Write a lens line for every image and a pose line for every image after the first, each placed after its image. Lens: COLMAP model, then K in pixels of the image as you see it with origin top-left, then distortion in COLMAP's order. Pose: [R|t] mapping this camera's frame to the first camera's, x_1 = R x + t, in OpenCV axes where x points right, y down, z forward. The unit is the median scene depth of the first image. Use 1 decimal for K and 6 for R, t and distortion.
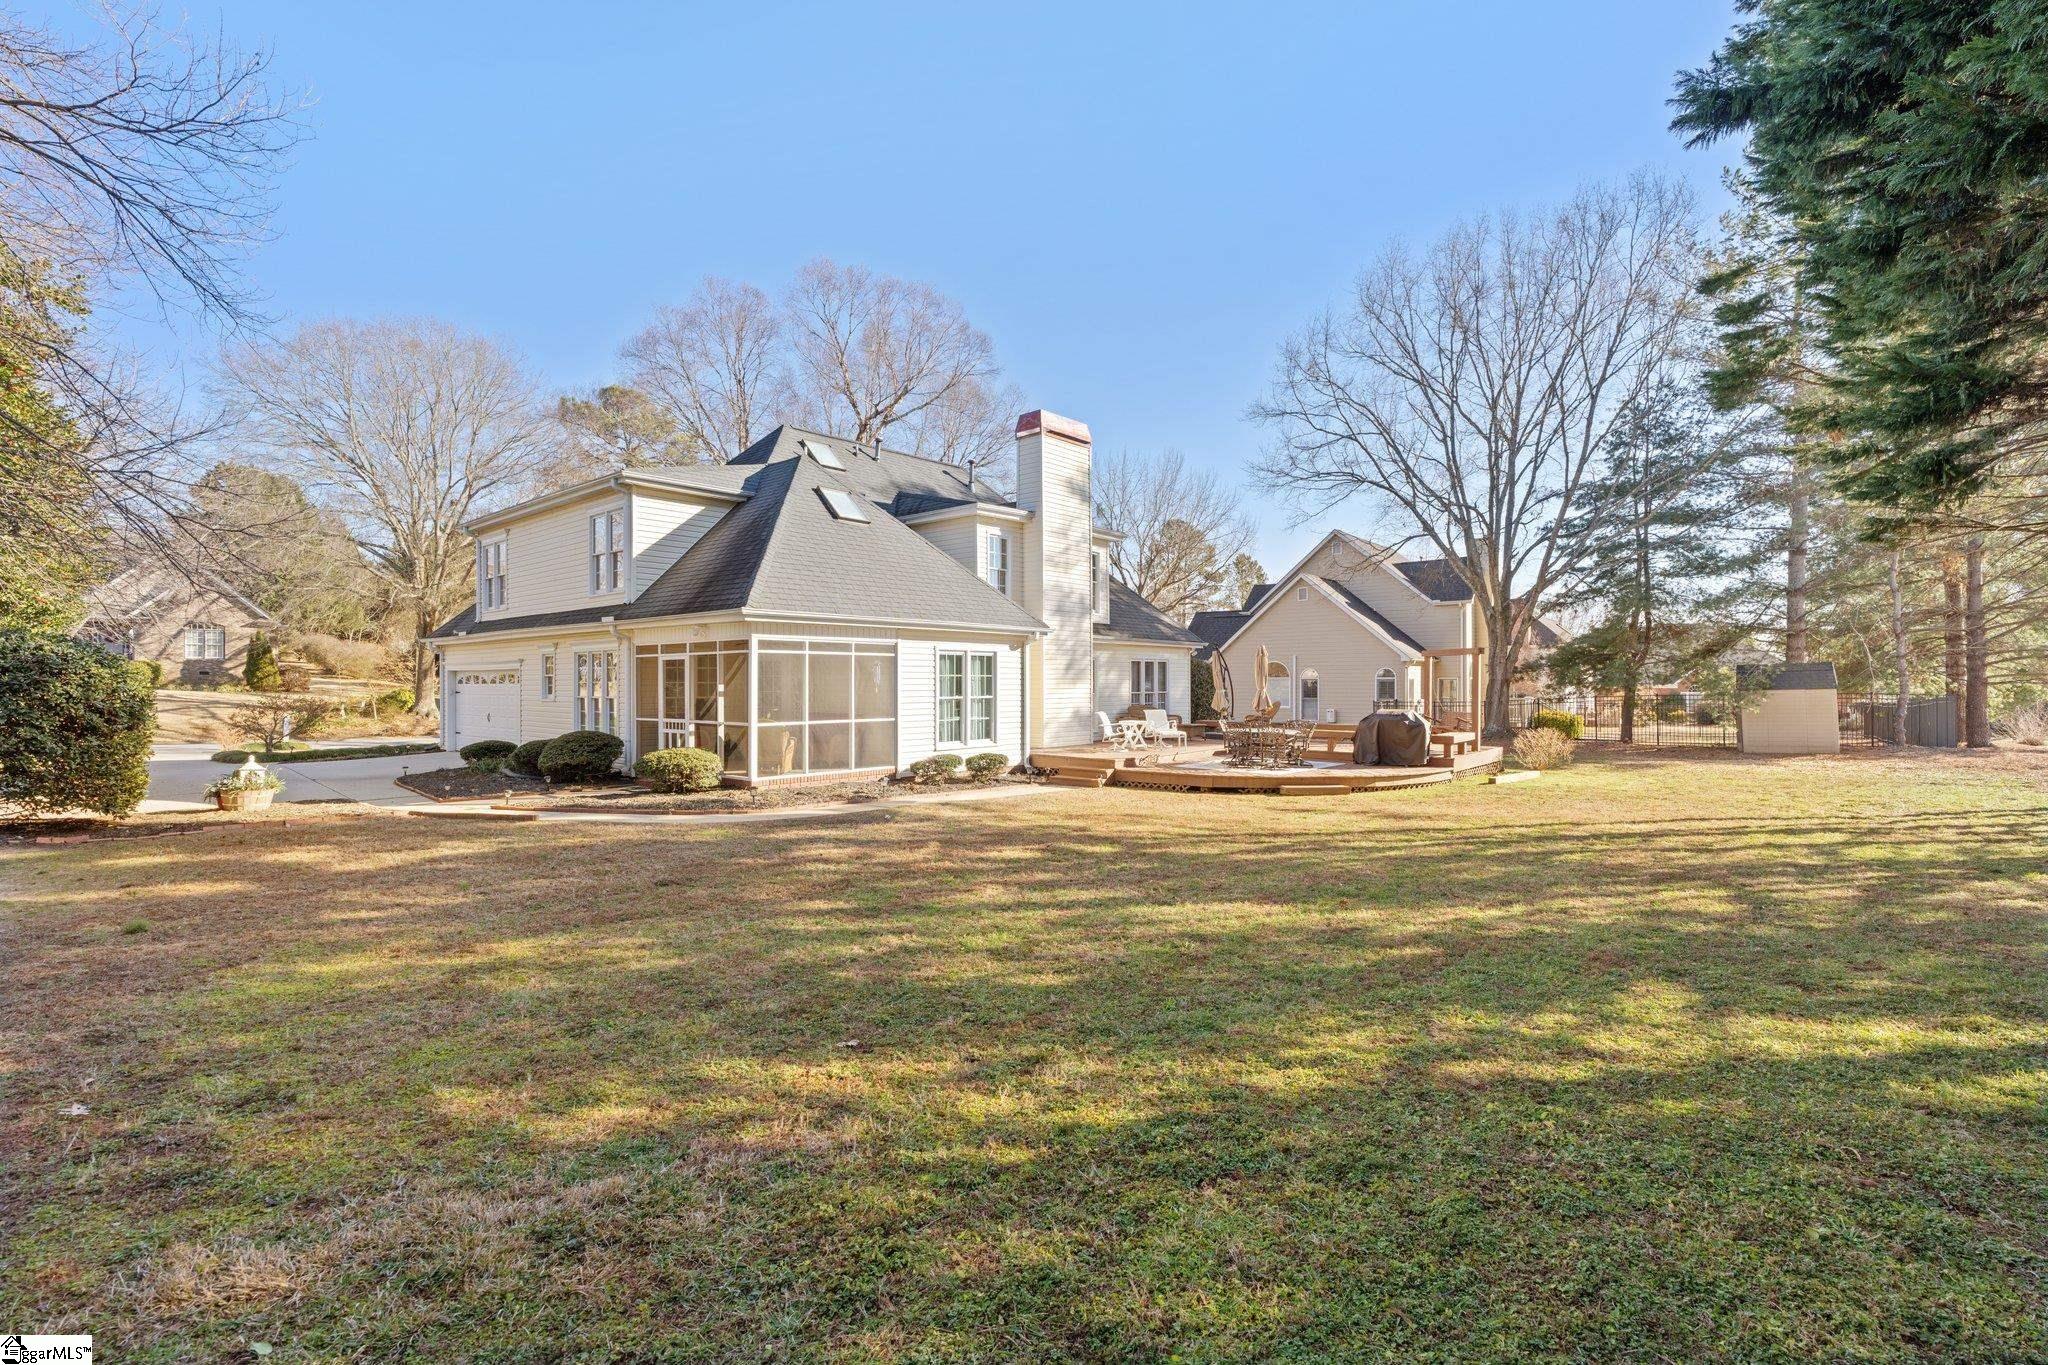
lens RADIAL K [[935.3, 0, 1014.1], [0, 935.3, 684.4], [0, 0, 1]] dist [-0.000079, 0.000179]
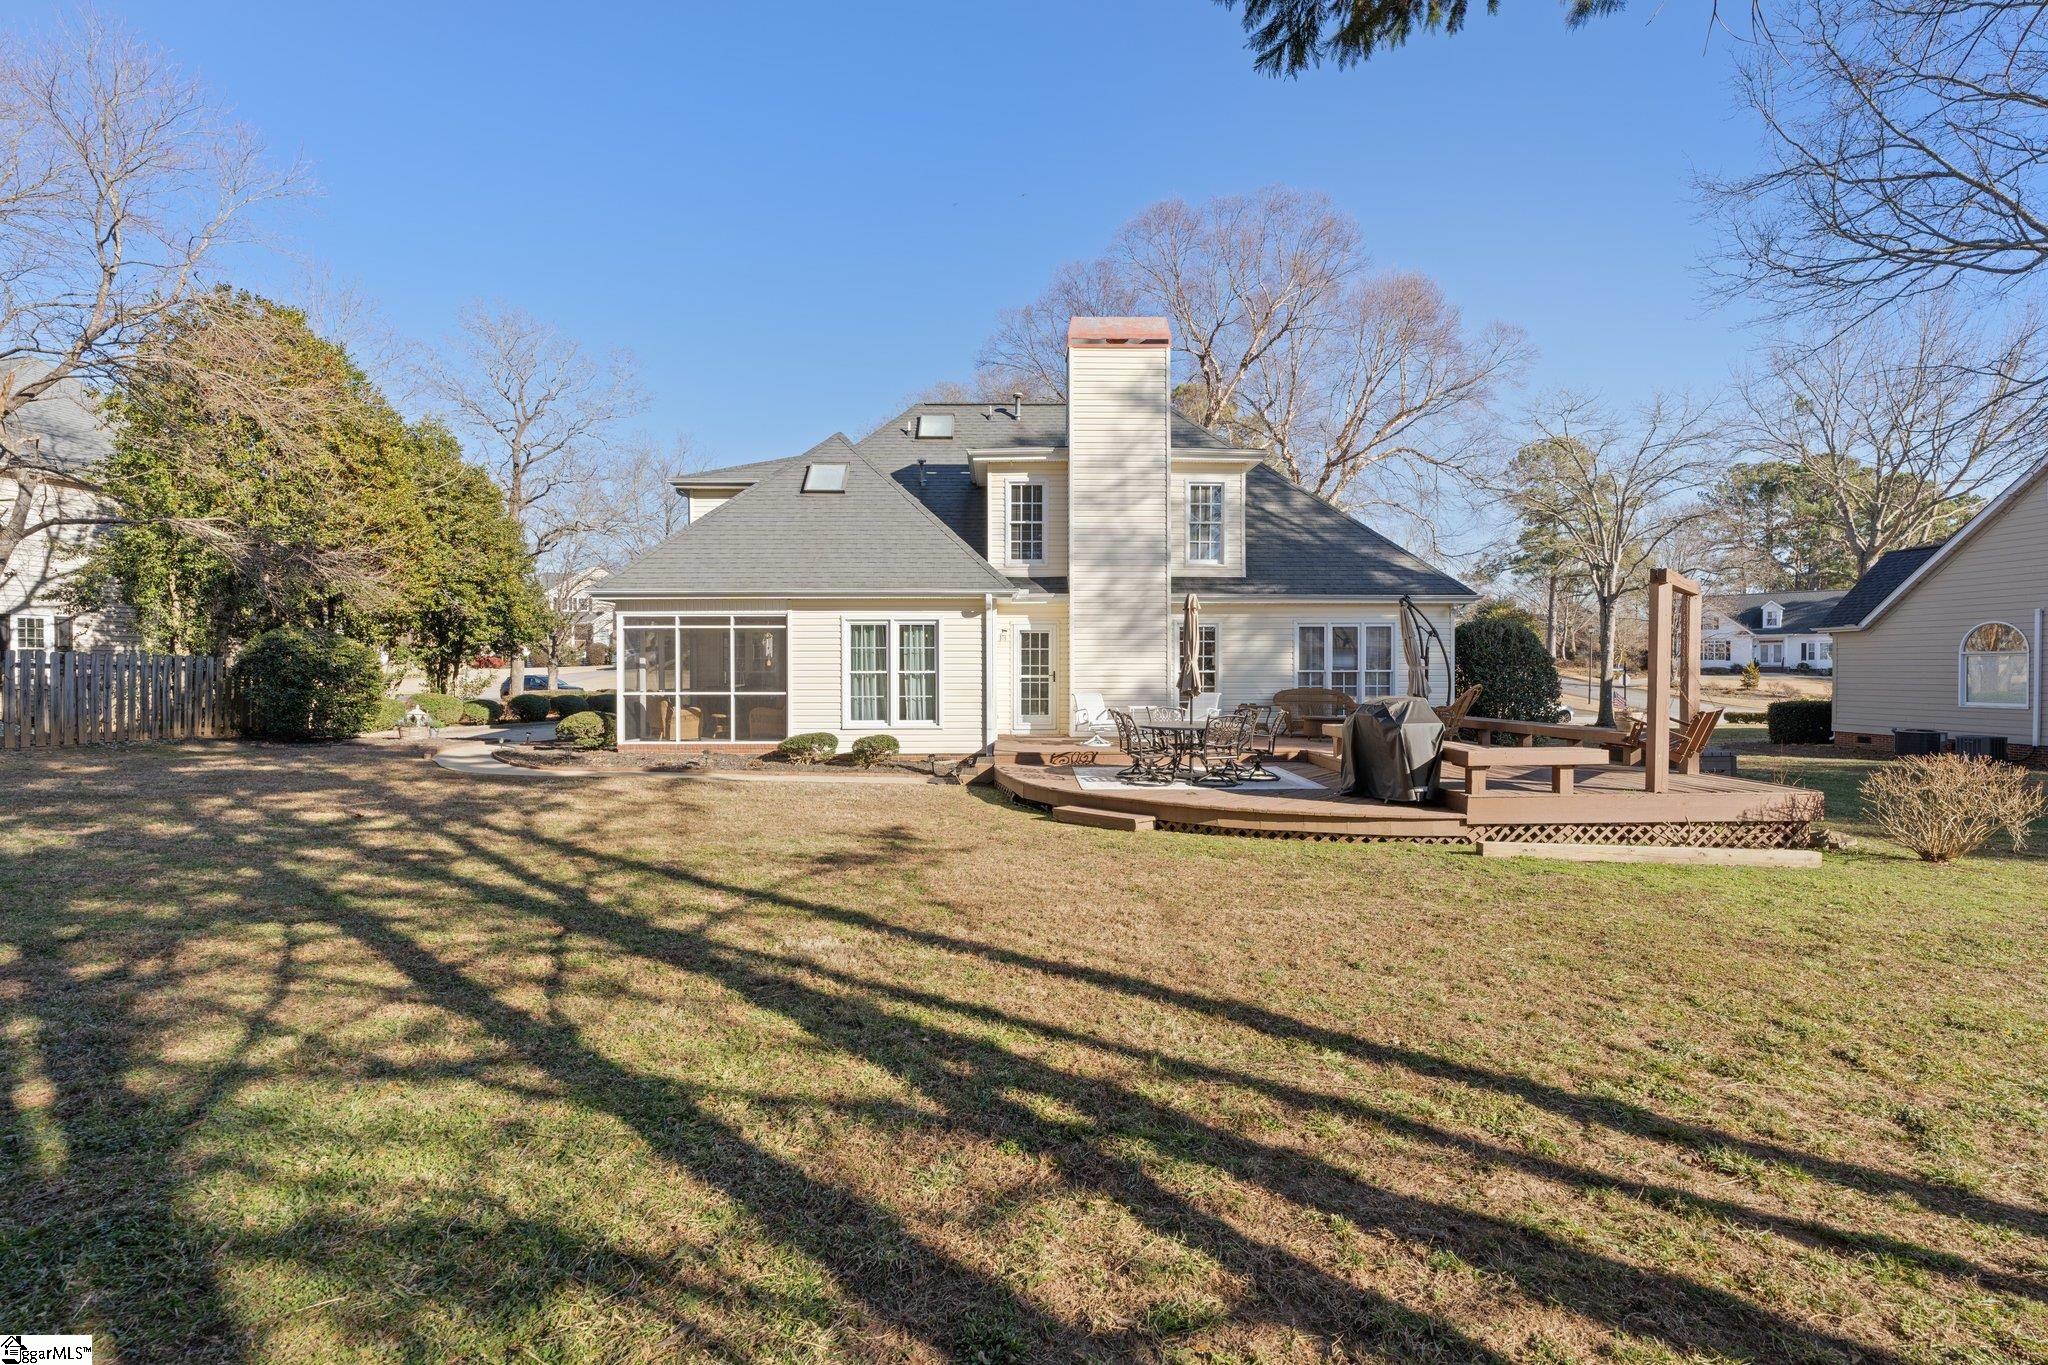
lens RADIAL K [[935.3, 0, 1014.1], [0, 935.3, 684.4], [0, 0, 1]] dist [-0.000079, 0.000179]
pose [[0.678961, 0.015913, -0.734002, 0.687074], [-0.000624, 0.999777, 0.021097, 0.006881], [0.734174, -0.013866, 0.678820, 0.476644]]
